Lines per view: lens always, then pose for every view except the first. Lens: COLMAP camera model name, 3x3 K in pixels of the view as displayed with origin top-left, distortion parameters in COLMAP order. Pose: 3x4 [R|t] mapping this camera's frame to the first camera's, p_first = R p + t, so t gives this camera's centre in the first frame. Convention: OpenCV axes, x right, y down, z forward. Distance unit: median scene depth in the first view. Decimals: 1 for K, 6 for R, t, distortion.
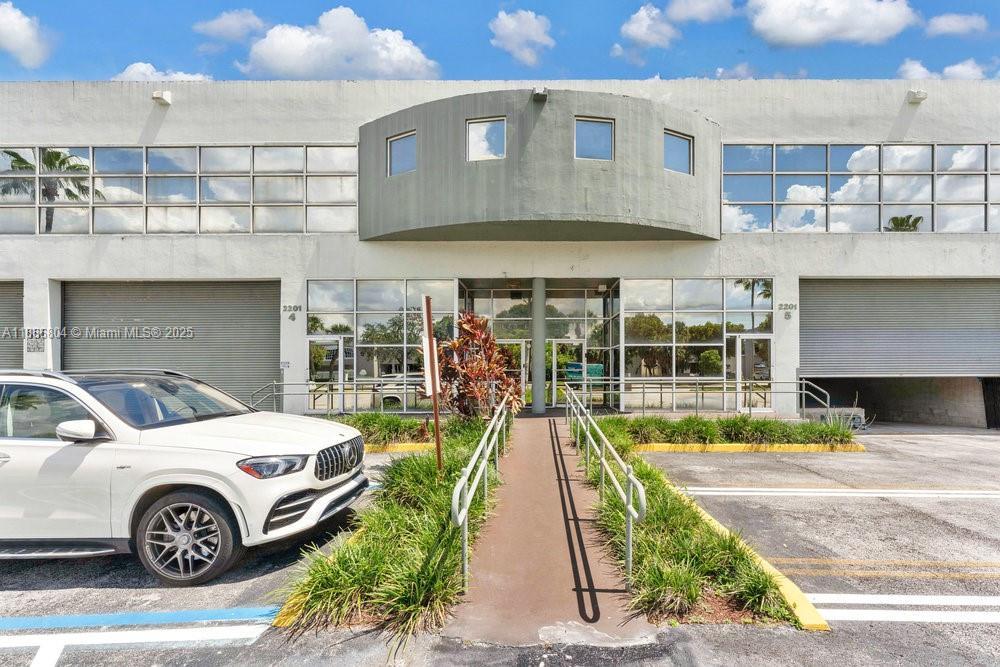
lens RADIAL K [[428.0, 0, 503.7], [0, 428.0, 373.8], [0, 0, 1]] dist [-0.000618, -0.000365]
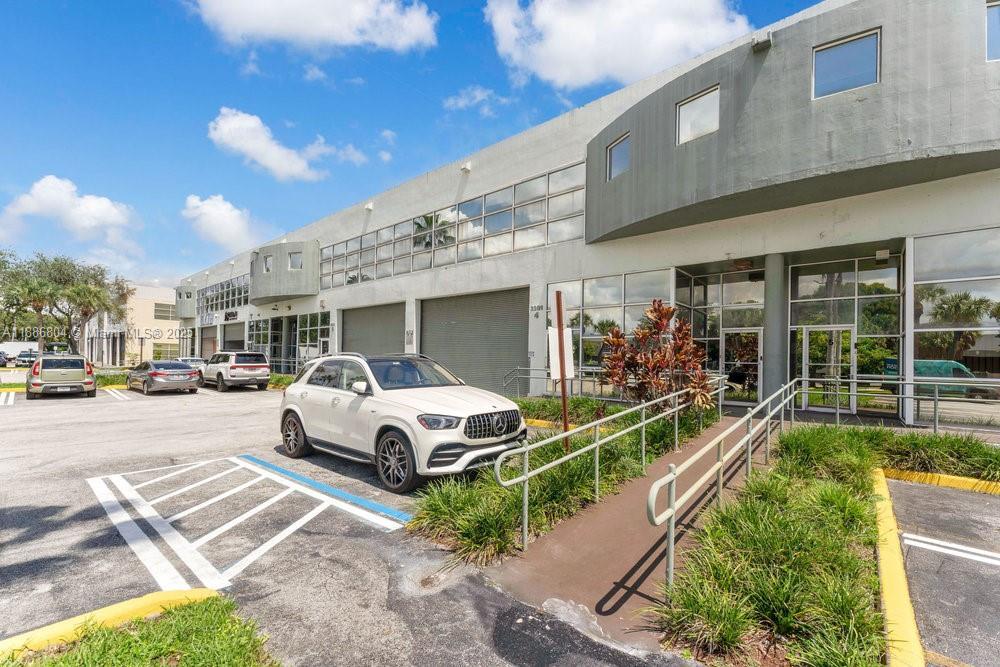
lens RADIAL K [[411.5, 0, 501.6], [0, 411.5, 357.3], [0, 0, 1]] dist [0.000096, 0.000105]
pose [[0.761894, 0.015501, -0.647516, 0.227617], [-0.029866, 0.999491, -0.011215, 0.005432], [0.647012, 0.027883, 0.761969, 0.045812]]
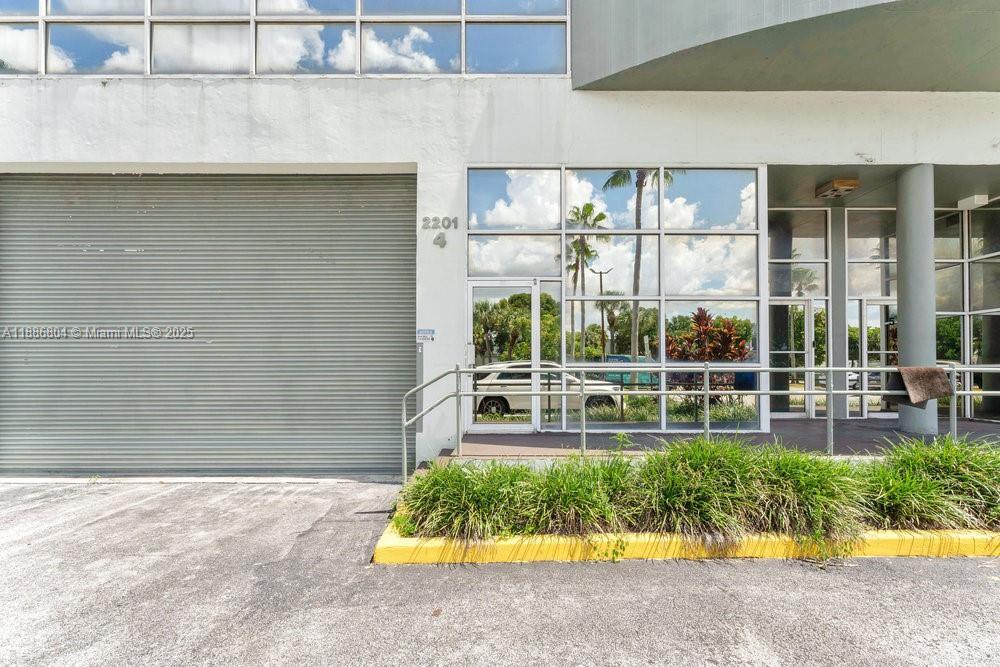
lens RADIAL K [[418.3, 0, 493.8], [0, 418.3, 369.6], [0, 0, 1]] dist [-0.000774, -0.000097]
pose [[0.999995, 0.002949, -0.000916, -0.501526], [-0.002962, 0.999880, -0.015187, 0.029650], [0.000871, 0.015189, 0.999884, 0.598075]]
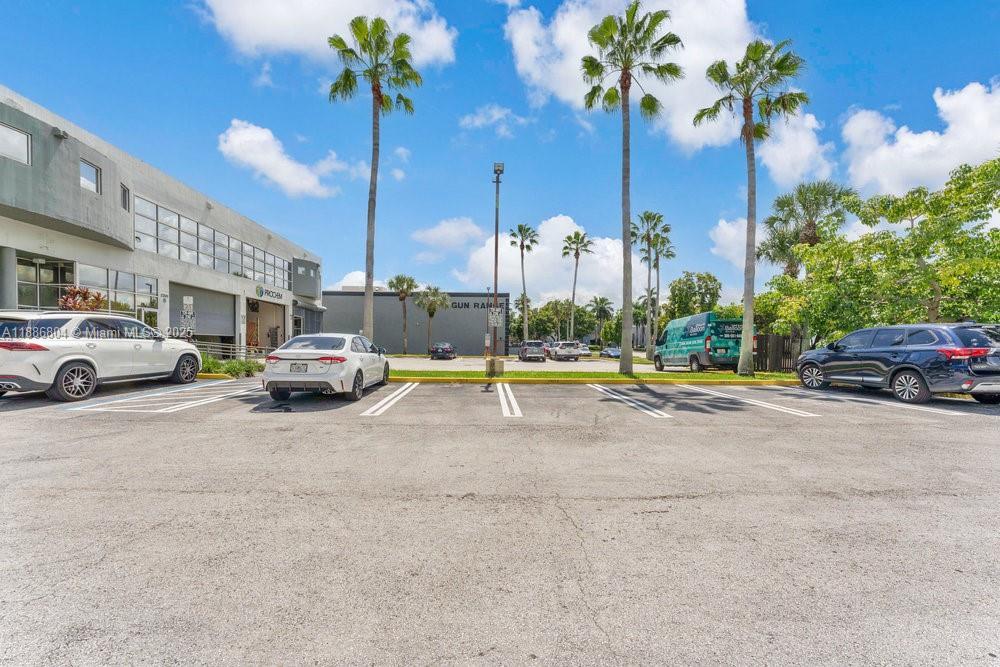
lens RADIAL K [[410.7, 0, 475.1], [0, 410.7, 355.0], [0, 0, 1]] dist [0.001135, 0.000313]
pose [[0.007850, -0.020477, 0.999760, -1.320172], [-0.002179, 0.999788, 0.020495, 0.073381], [-0.999967, -0.002340, 0.007804, -0.437410]]
